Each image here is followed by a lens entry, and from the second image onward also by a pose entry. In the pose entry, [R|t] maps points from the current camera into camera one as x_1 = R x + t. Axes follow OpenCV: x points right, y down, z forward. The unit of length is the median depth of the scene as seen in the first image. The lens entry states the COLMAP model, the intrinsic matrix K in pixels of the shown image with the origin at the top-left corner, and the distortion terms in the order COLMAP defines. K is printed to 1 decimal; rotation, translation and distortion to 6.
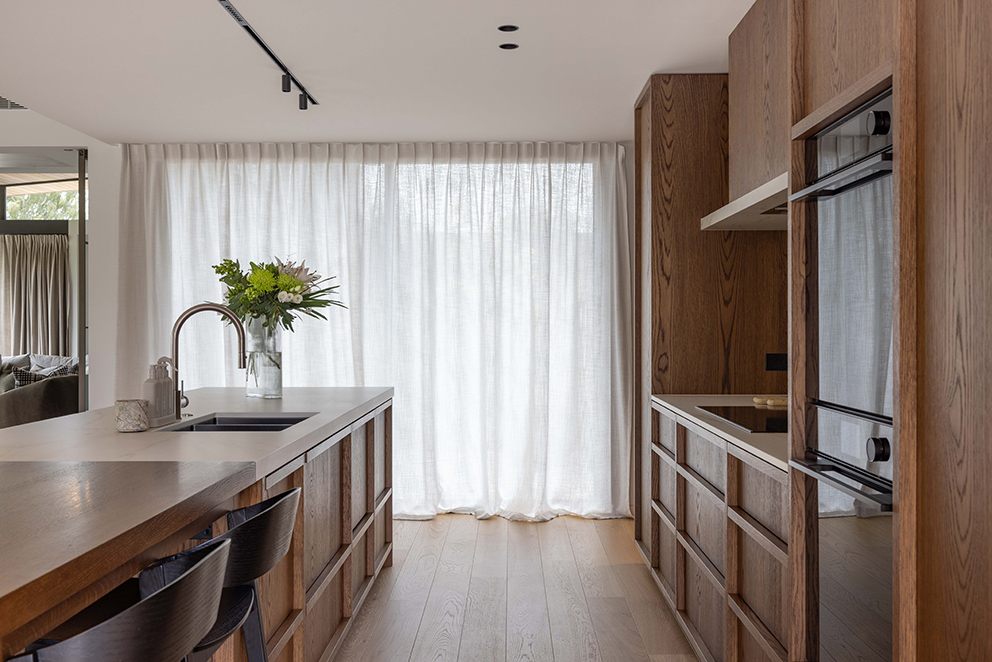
lens RADIAL K [[993.9, 0, 489.4], [0, 993.9, 328.7], [0, 0, 1]] dist [0.008155, 0.000000]
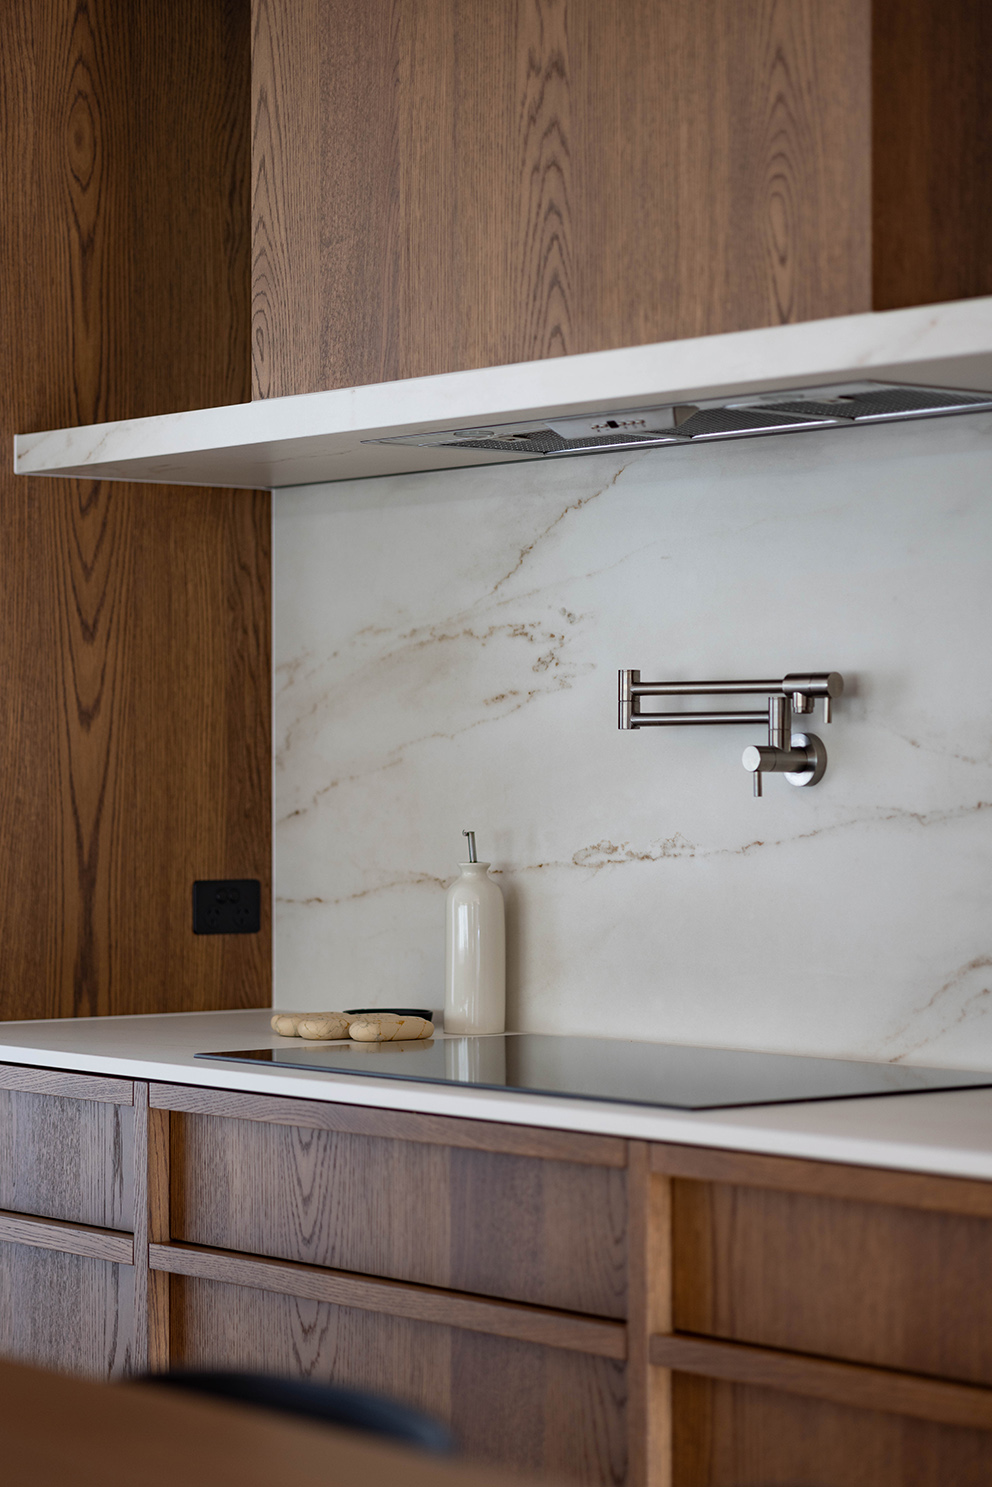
lens RADIAL K [[3582.1, 0, 498.6], [0, 3582.1, 745.4], [0, 0, 1]] dist [-0.038754, 0.000000]
pose [[0.761316, 0.006046, 0.648353, -0.377116], [0.003173, 0.999910, -0.013050, -0.002424], [-0.648373, 0.011993, 0.761228, 0.082219]]
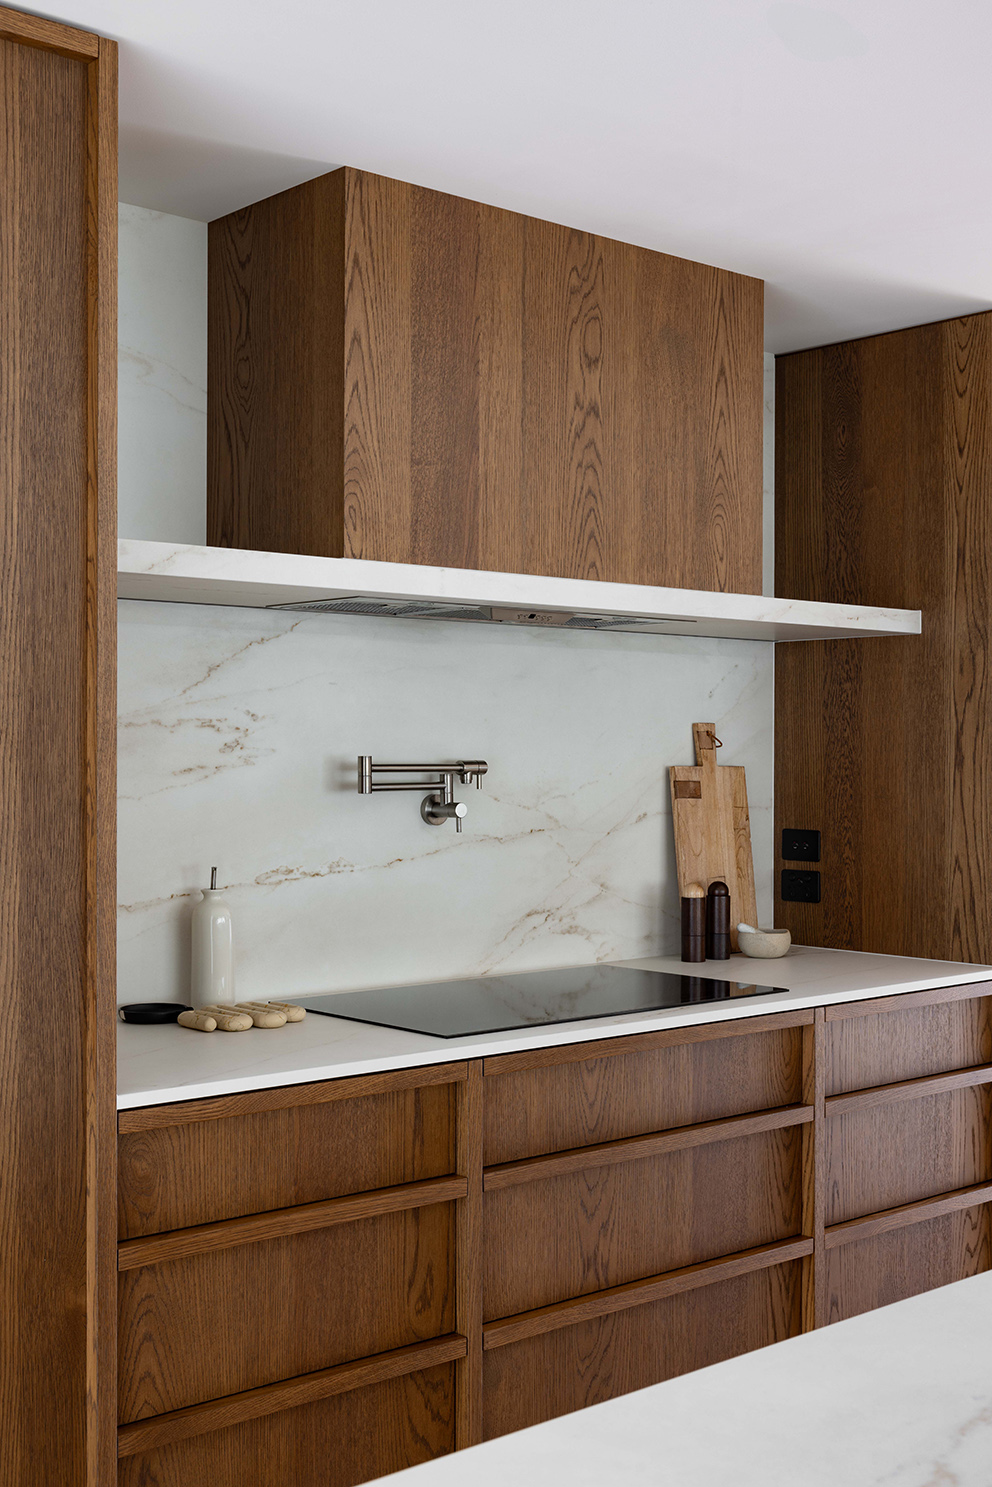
lens RADIAL K [[1750.4, 0, 491.0], [0, 1750.4, 749.1], [0, 0, 1]] dist [-0.014793, 0.000000]
pose [[-0.675421, -0.000702, 0.737432, -0.308862], [0.001741, 0.999995, 0.002546, -0.040615], [-0.737430, 0.003004, -0.675417, 1.277780]]
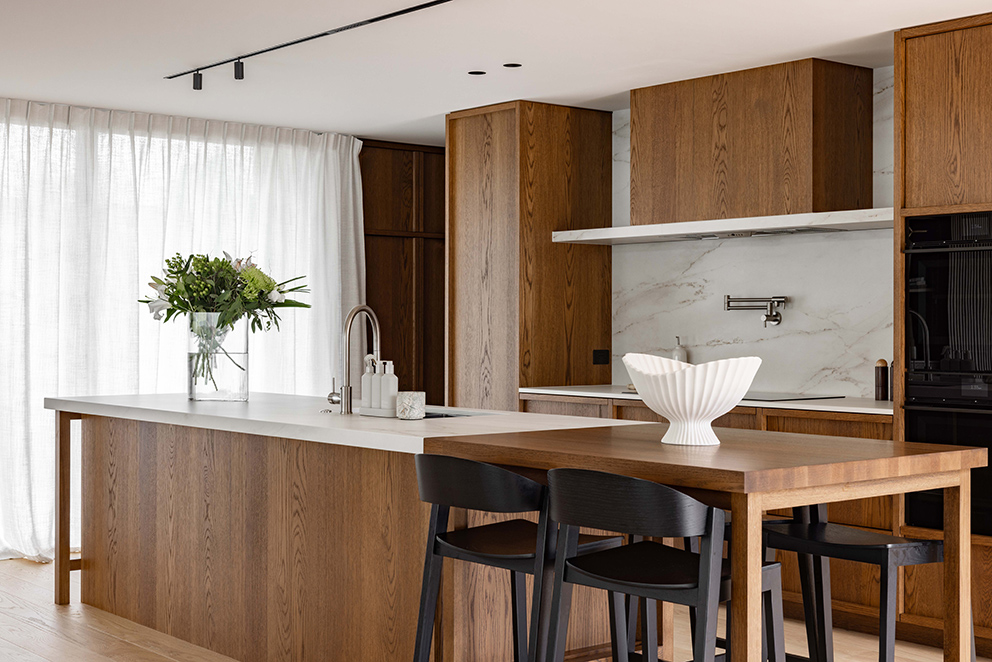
lens RADIAL K [[1414.7, 0, 498.3], [0, 1414.7, 329.5], [0, 0, 1]] dist [0.017492, 0.000000]
pose [[0.749341, -0.000641, 0.662184, -0.904371], [0.000543, 1.000000, 0.000354, 0.000354], [-0.662185, 0.000095, 0.749341, -0.170487]]
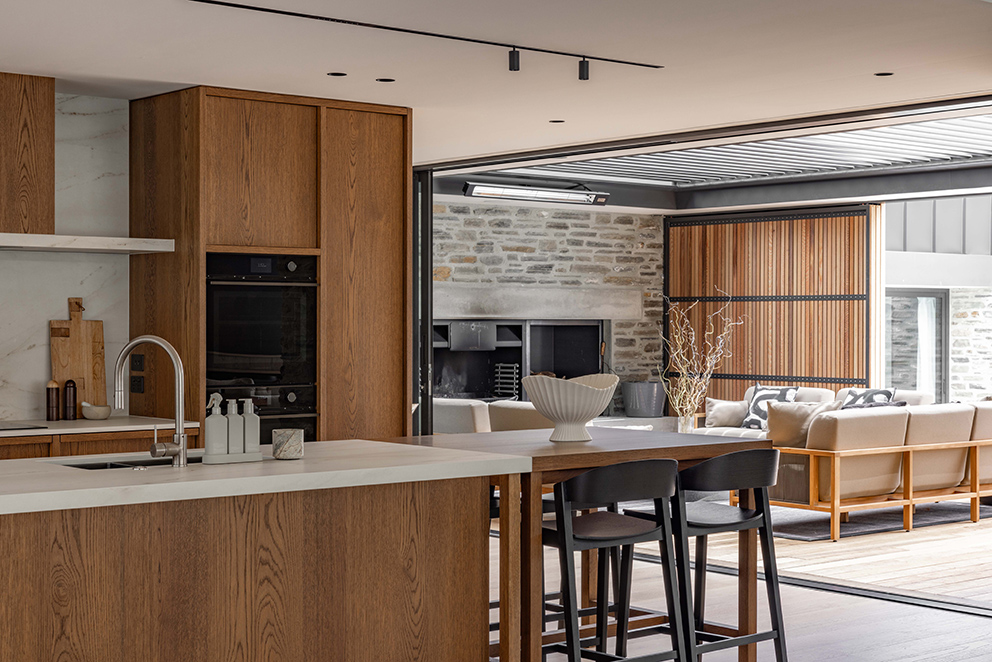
lens RADIAL K [[1601.7, 0, 493.7], [0, 1601.7, 328.9], [0, 0, 1]] dist [0.045828, 0.000000]
pose [[-0.658285, -0.004847, 0.752753, -1.196197], [0.002394, 0.999961, 0.008532, -0.033236], [-0.752765, 0.007419, -0.658248, 1.317043]]
